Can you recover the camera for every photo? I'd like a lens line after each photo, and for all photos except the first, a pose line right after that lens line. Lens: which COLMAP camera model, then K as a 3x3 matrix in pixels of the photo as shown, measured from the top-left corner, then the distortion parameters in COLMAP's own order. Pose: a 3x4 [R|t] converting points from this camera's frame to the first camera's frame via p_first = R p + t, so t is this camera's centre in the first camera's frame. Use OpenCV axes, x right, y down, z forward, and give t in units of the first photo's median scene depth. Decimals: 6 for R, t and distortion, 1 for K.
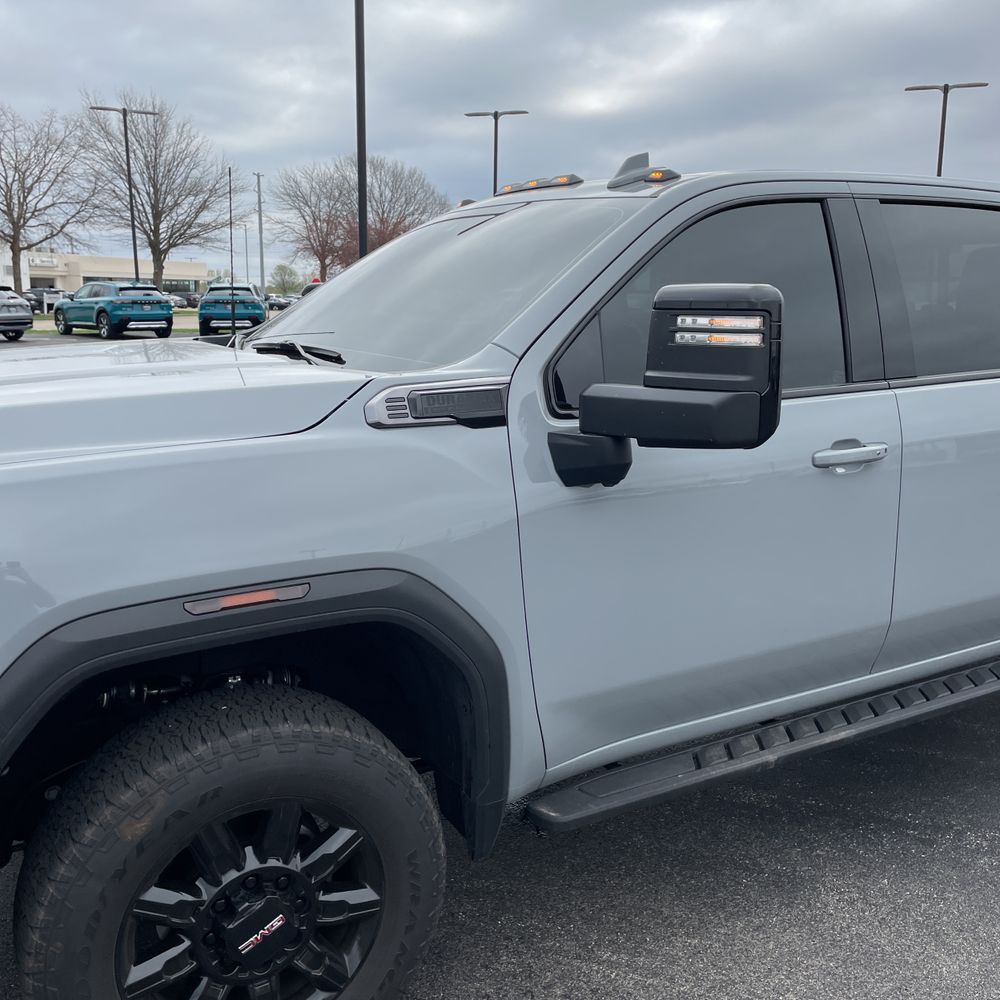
lens RADIAL K [[1005.9, 0, 481.4], [0, 1005.9, 497.1], [0, 0, 1]] dist [0.027692, 0.000000]
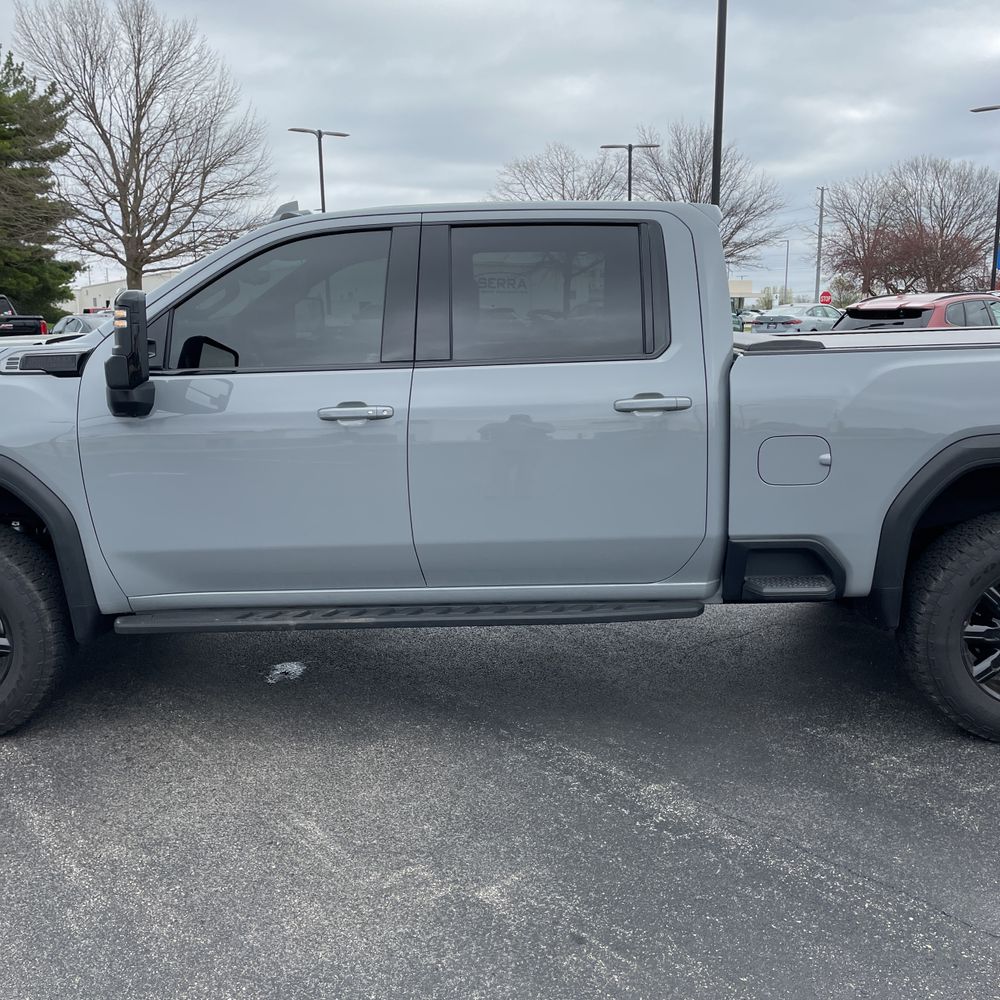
lens RADIAL K [[1005.9, 0, 486.9], [0, 1005.9, 477.8], [0, 0, 1]] dist [0.027692, 0.000000]
pose [[0.858108, 0.065338, -0.509295, 0.113070], [-0.082858, 0.996492, -0.011764, 0.004687], [0.506740, 0.052294, 0.860511, -0.007989]]
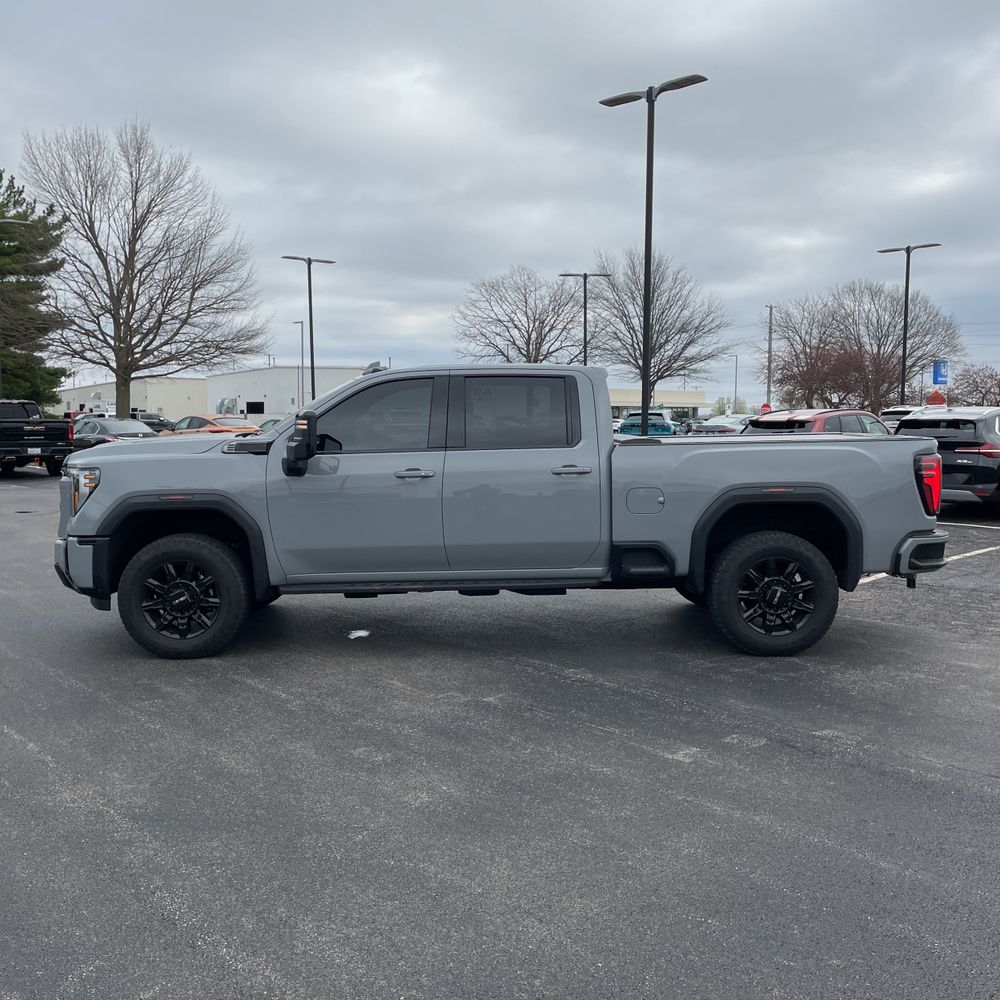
lens RADIAL K [[1005.9, 0, 487.8], [0, 1005.9, 476.7], [0, 0, 1]] dist [0.027692, 0.000000]
pose [[0.876231, 0.017723, -0.481566, 0.164085], [-0.085705, 0.989123, -0.119541, 0.023996], [0.474209, 0.146018, 0.868219, -0.106899]]
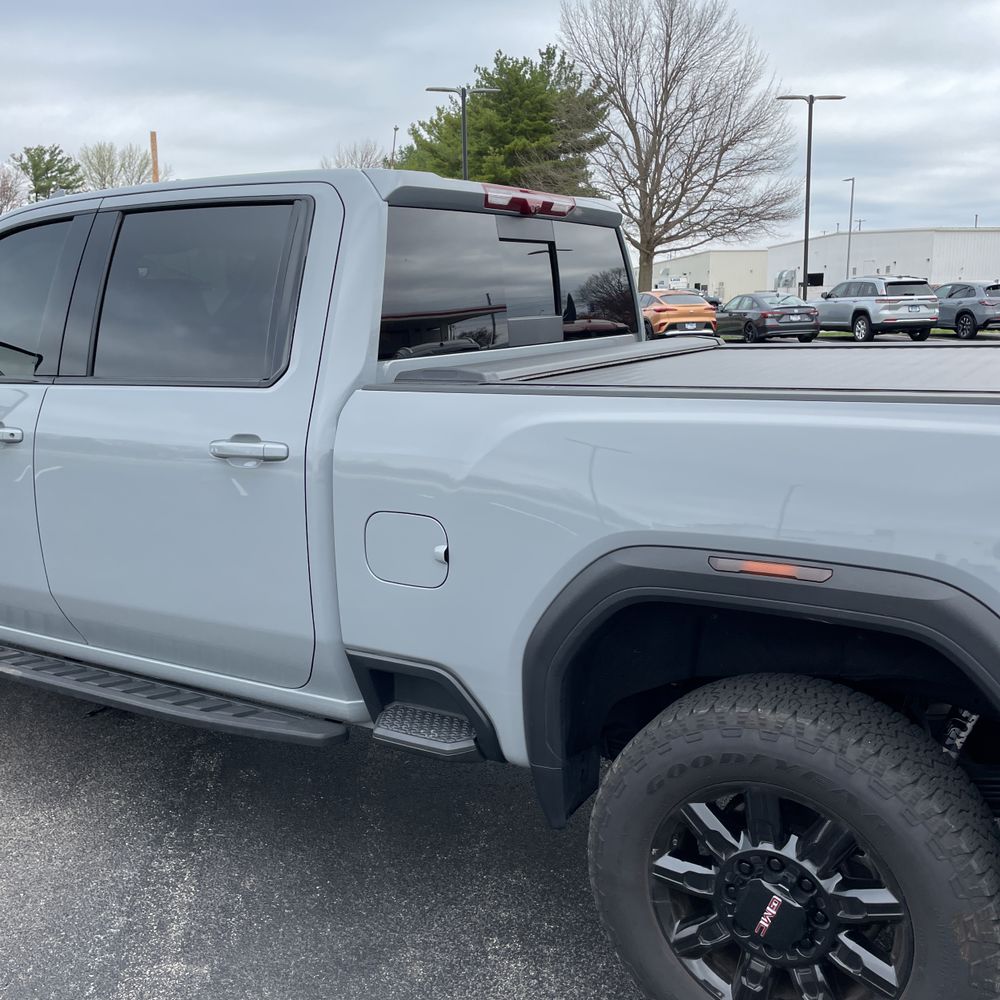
lens RADIAL K [[1005.9, 0, 513.9], [0, 1005.9, 487.5], [0, 0, 1]] dist [0.027692, 0.000000]
pose [[0.500319, 0.143171, -0.853922, 0.156989], [-0.148946, 0.985764, 0.078007, -0.014995], [0.852934, 0.088160, 0.514521, 0.083738]]
